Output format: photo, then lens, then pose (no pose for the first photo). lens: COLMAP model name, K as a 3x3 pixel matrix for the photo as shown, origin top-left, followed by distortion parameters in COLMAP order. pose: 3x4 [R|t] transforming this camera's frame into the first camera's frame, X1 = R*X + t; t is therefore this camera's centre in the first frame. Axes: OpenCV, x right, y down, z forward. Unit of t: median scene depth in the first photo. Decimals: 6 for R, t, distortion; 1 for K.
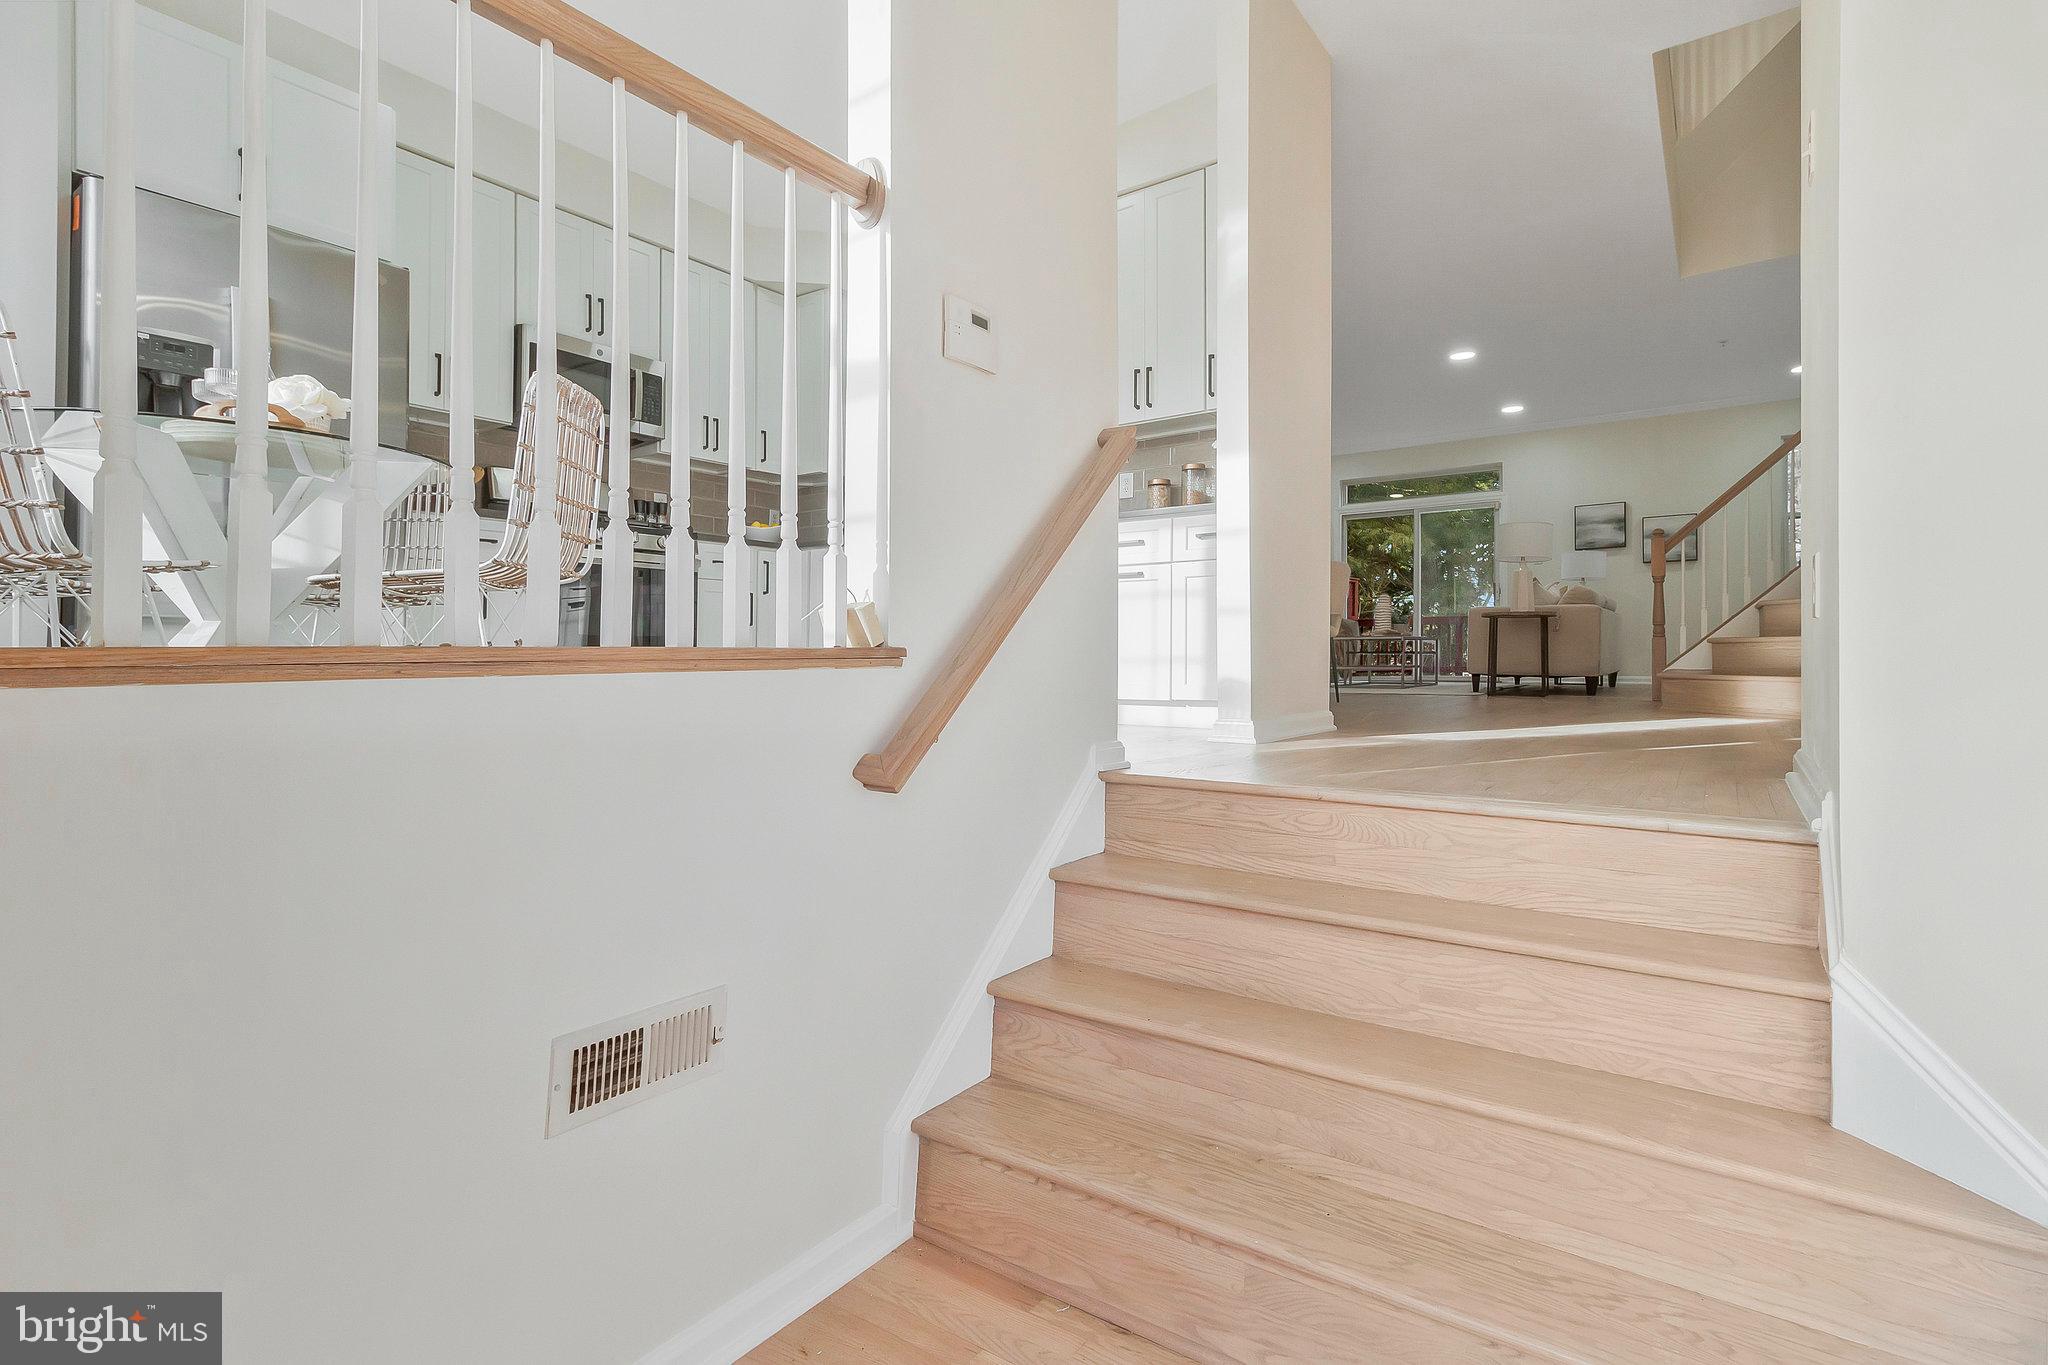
lens RADIAL K [[975.9, 0, 1041.7], [0, 975.9, 646.4], [0, 0, 1]] dist [0.000269, 0.000052]
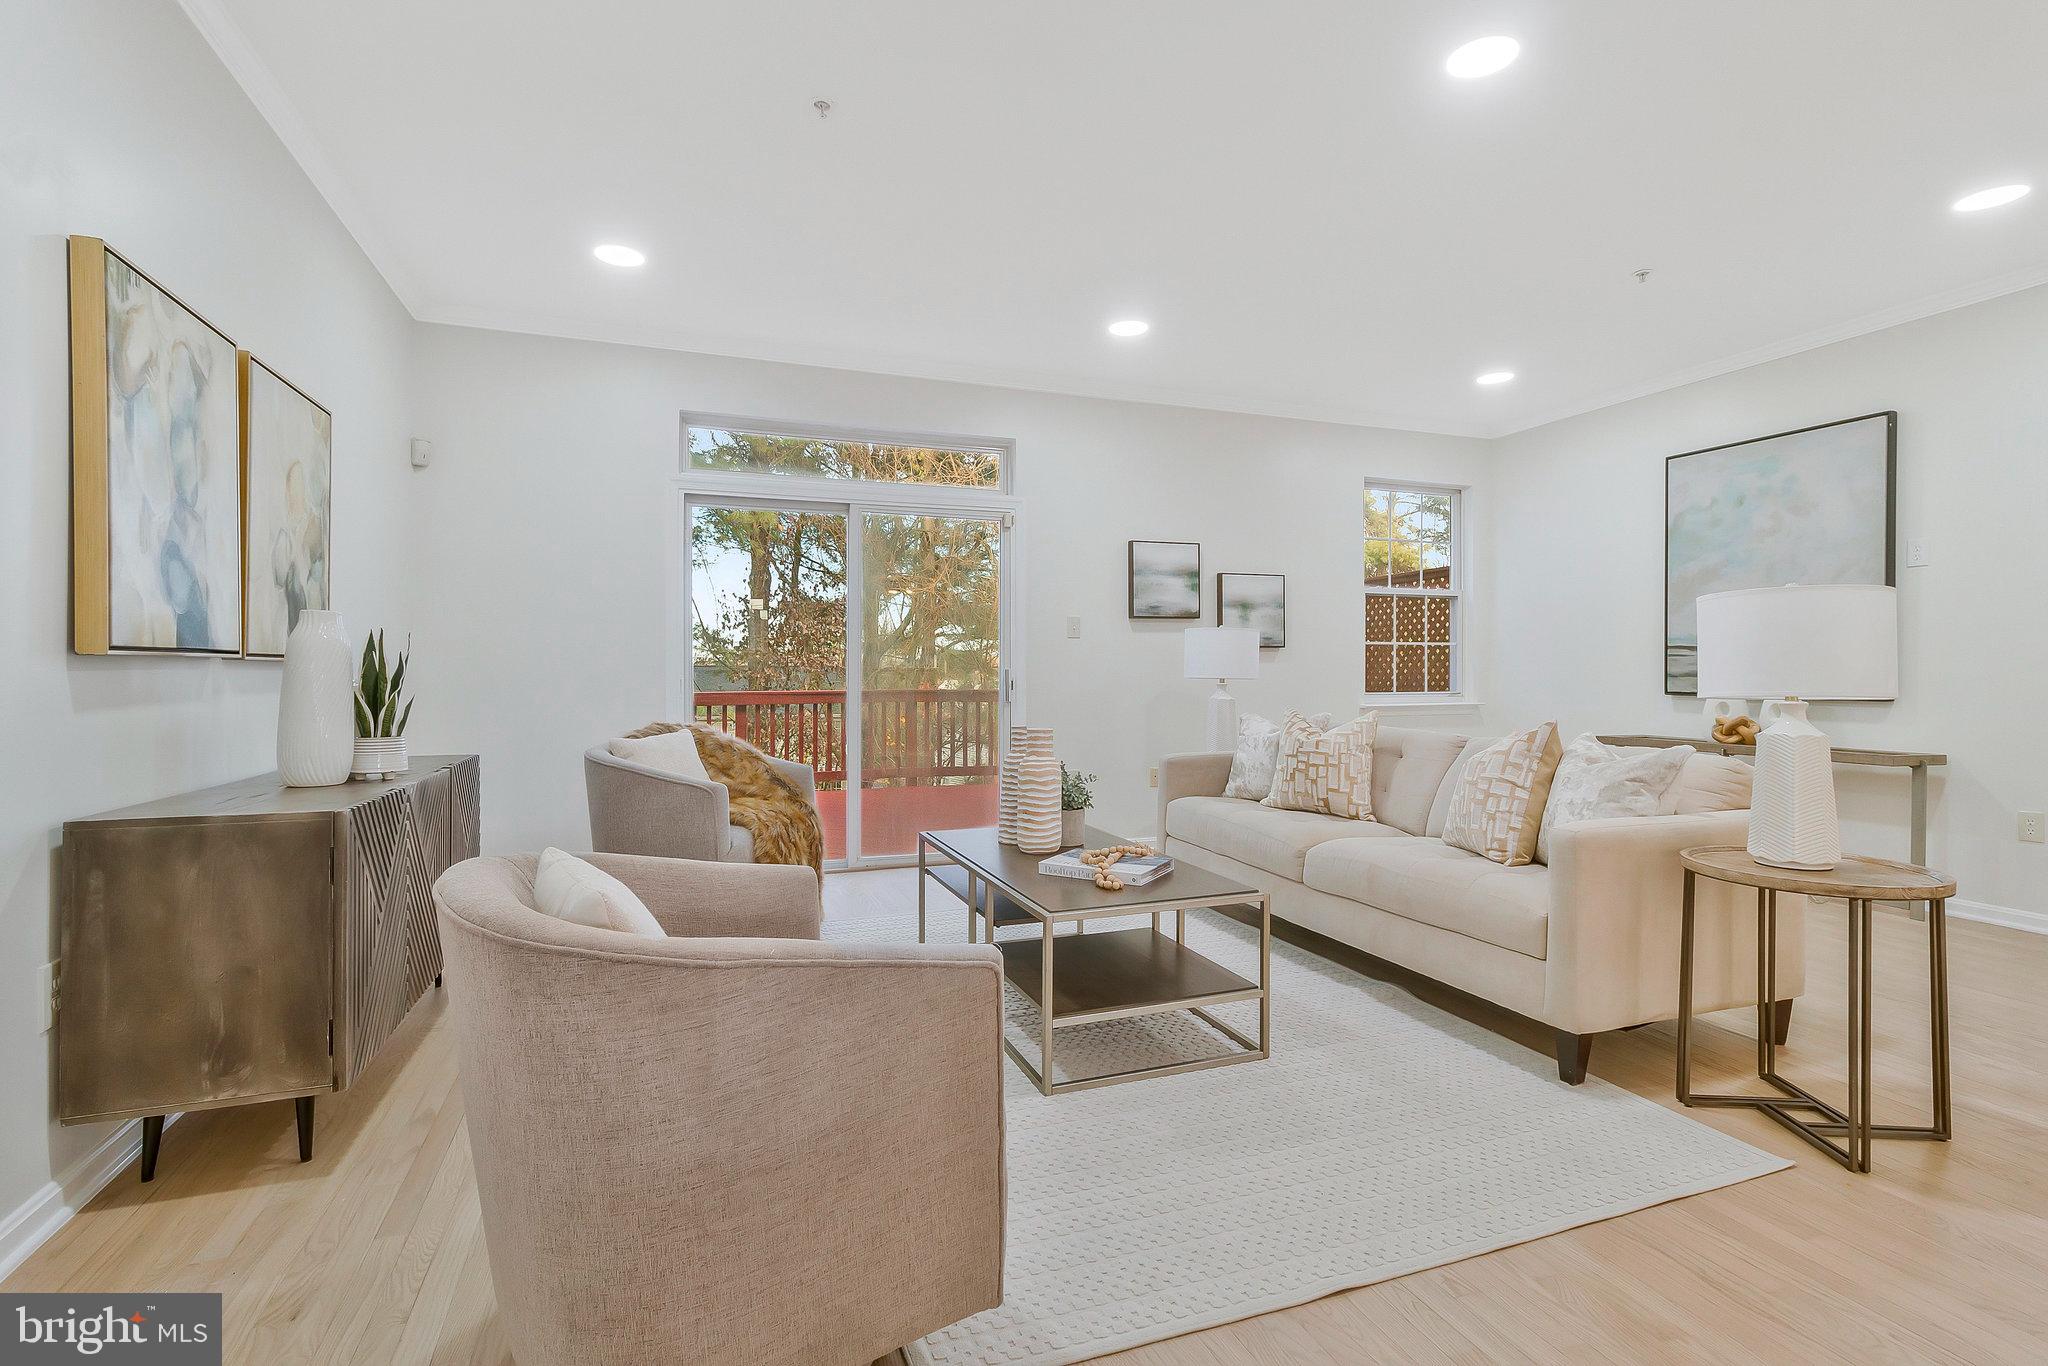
lens RADIAL K [[1014.0, 0, 1151.3], [0, 1014.0, 679.0], [0, 0, 1]] dist [0.000858, 0.000312]
pose [[0.558190, 0.001672, 0.829711, 0.066652], [-0.007357, 0.999969, 0.002934, -0.066522], [-0.829680, -0.007742, 0.558185, 0.676390]]
